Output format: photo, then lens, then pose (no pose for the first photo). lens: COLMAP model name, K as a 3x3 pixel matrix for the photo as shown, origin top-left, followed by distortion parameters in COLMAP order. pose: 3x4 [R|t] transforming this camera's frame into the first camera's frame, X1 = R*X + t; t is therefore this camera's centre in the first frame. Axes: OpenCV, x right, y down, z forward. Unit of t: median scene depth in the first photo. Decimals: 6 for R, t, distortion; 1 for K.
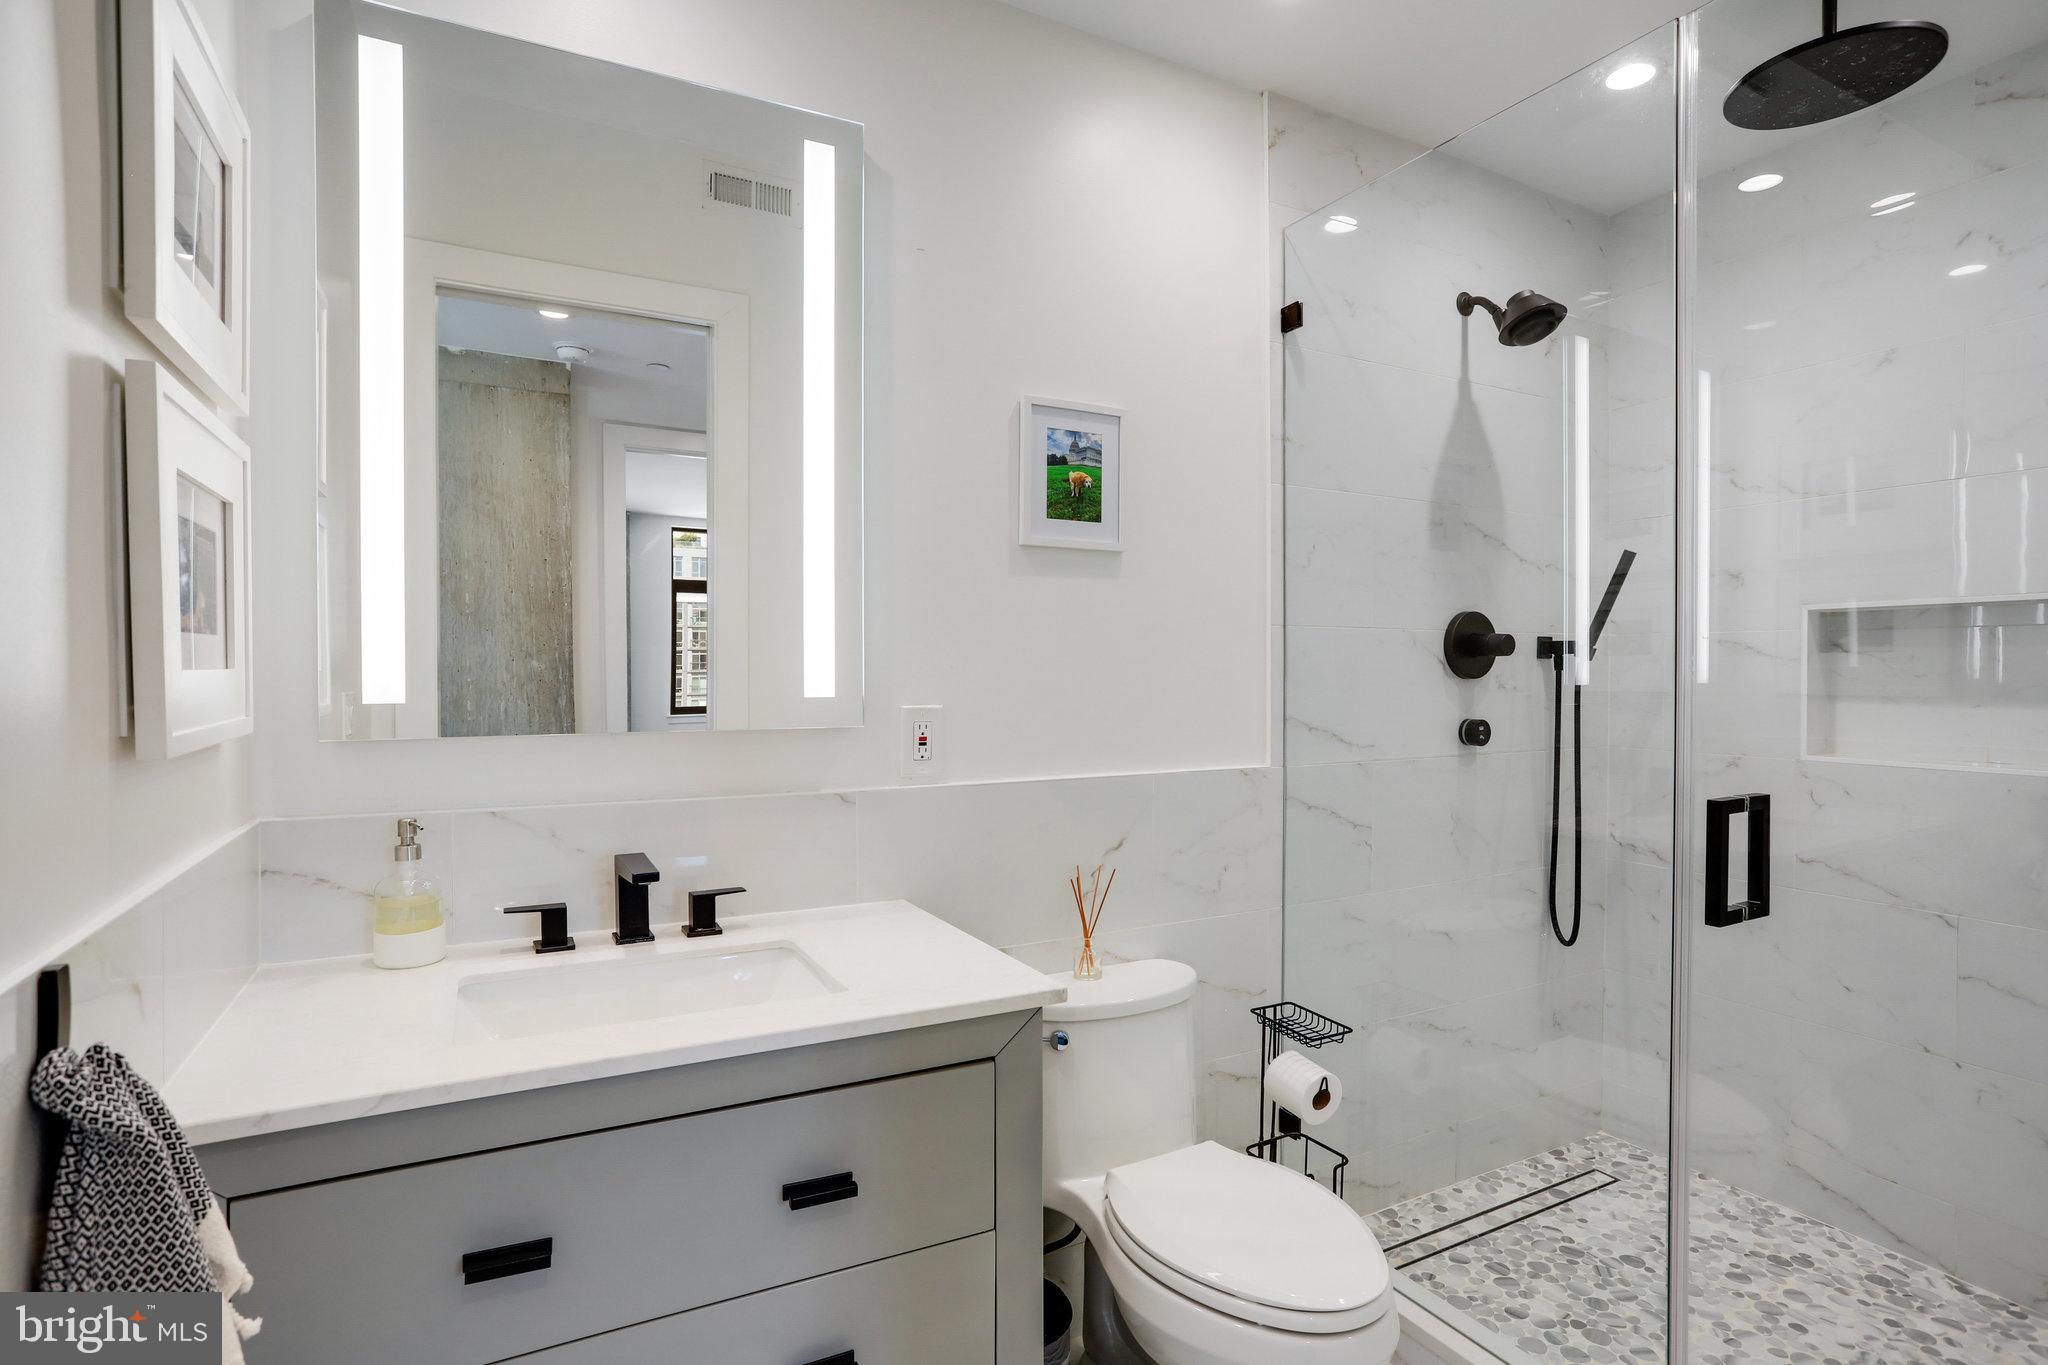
lens RADIAL K [[1026.9, 0, 1007.3], [0, 1026.9, 683.7], [0, 0, 1]] dist [-0.052867, 0.029715]
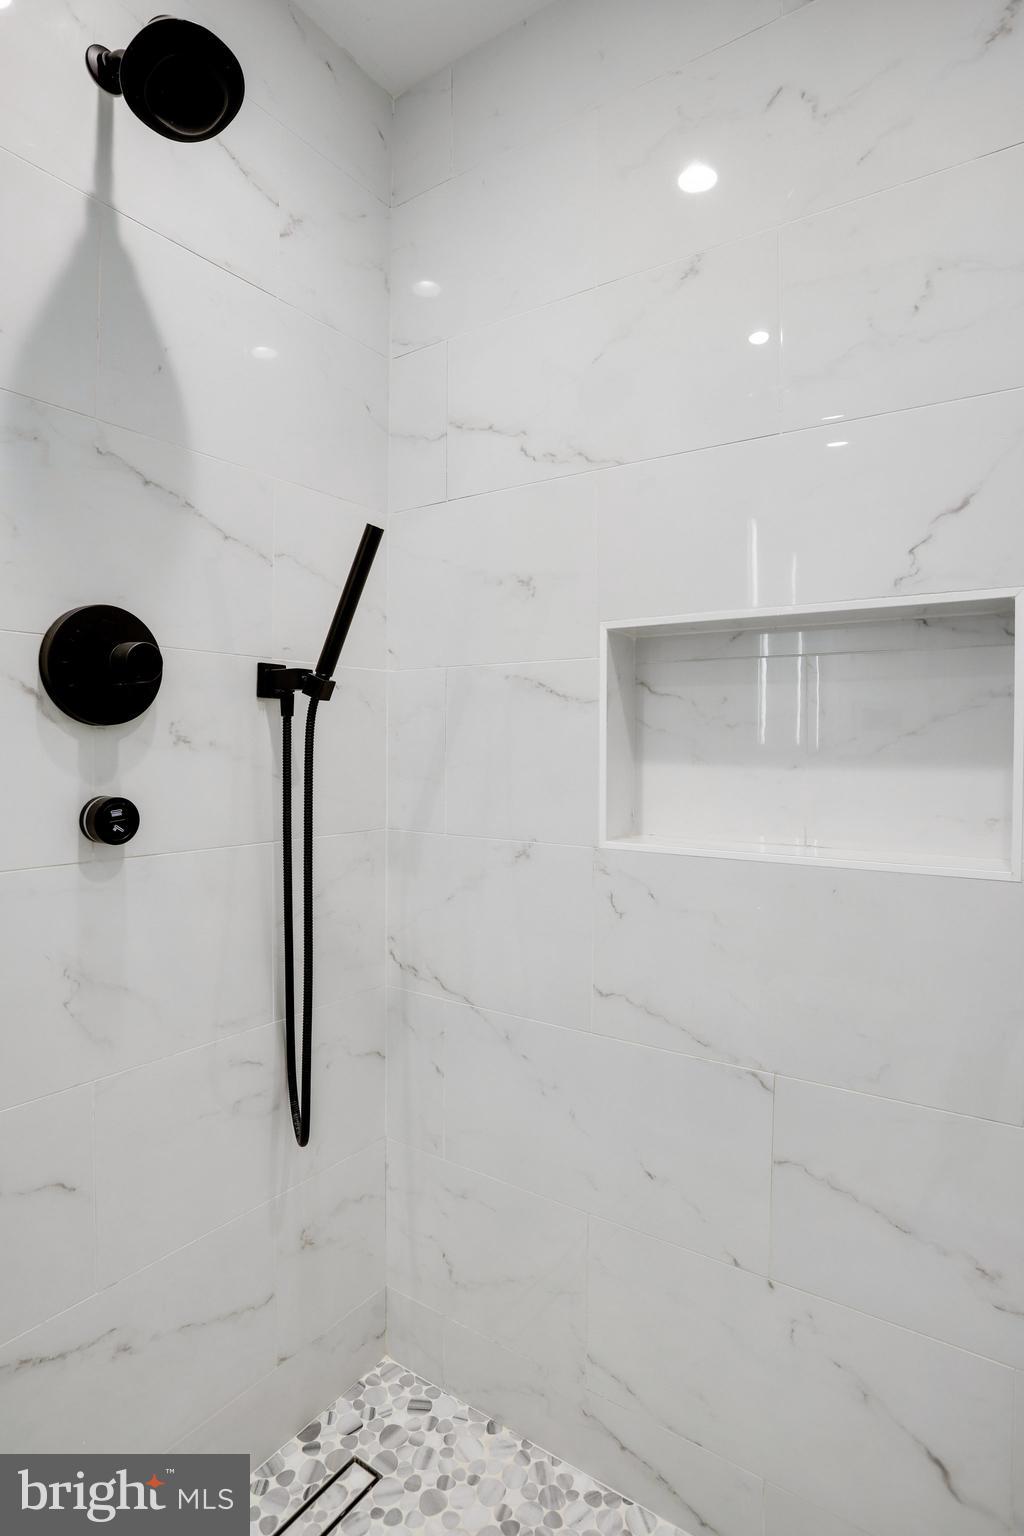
lens RADIAL K [[818.0, 0, 508.6], [0, 818.0, 754.3], [0, 0, 1]] dist [-0.071234, 0.031396]
pose [[0.886775, 0.000113, 0.462202, 0.475366], [0.000123, 1.000000, -0.000480, 0.012270], [-0.462202, 0.000482, 0.886774, 0.531532]]
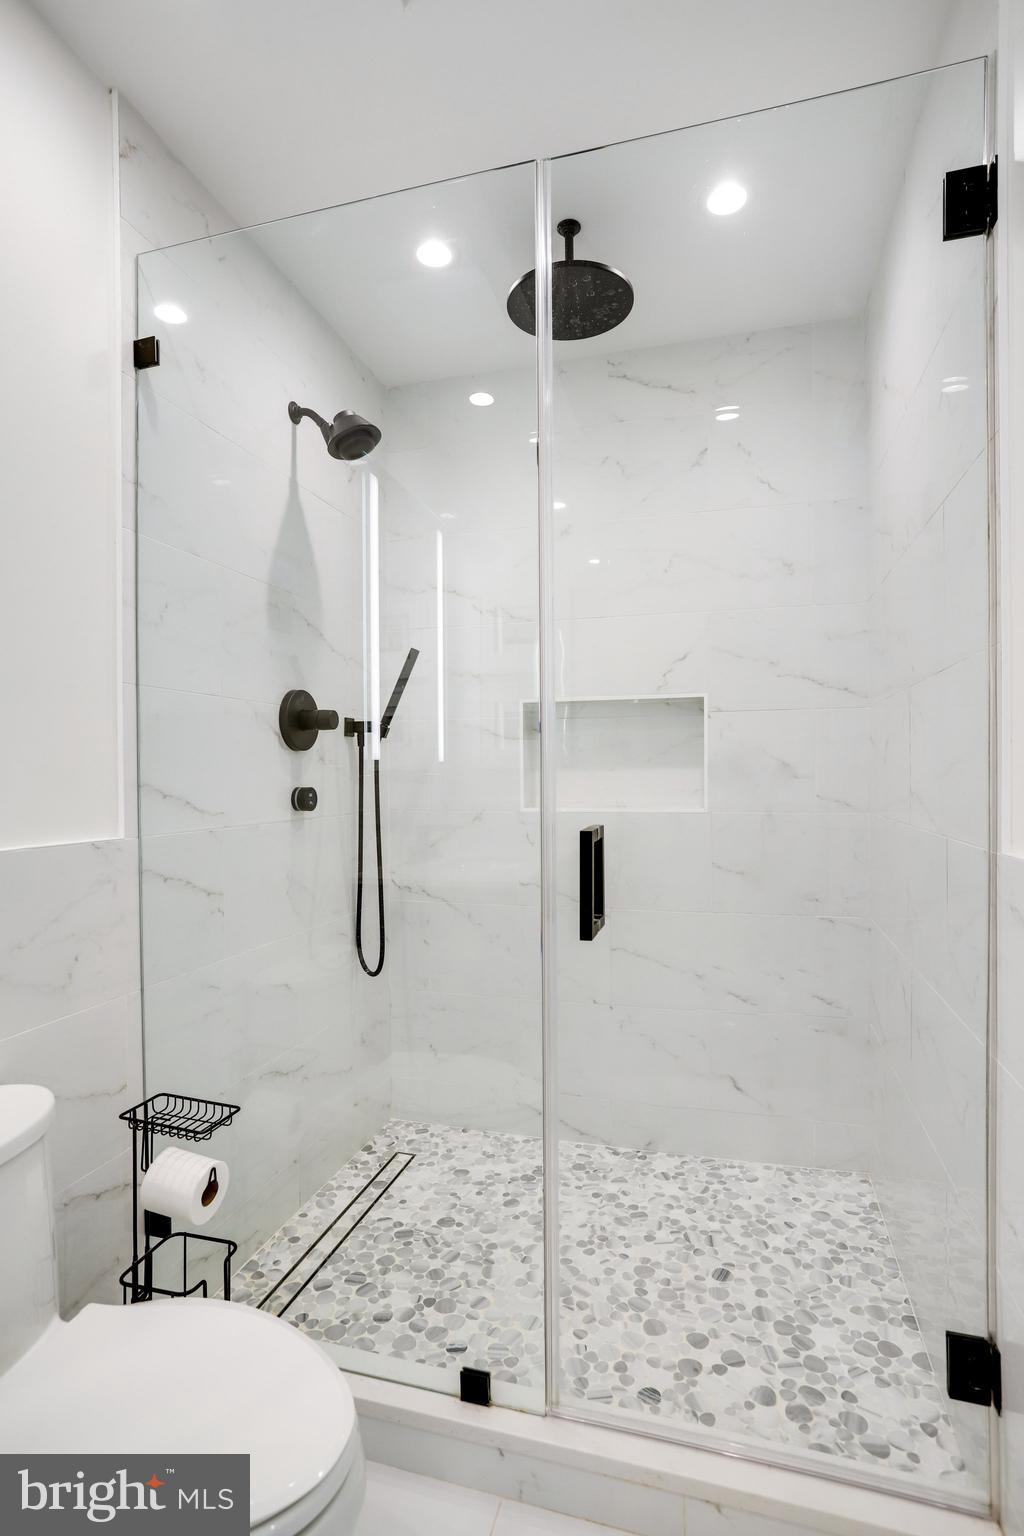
lens RADIAL K [[789.2, 0, 505.1], [0, 789.2, 781.0], [0, 0, 1]] dist [-0.065106, 0.055312]
pose [[0.694349, -0.011063, 0.719553, -0.005196], [0.015676, 0.999877, 0.000246, 0.033336], [-0.719468, 0.011109, 0.694437, 0.261030]]
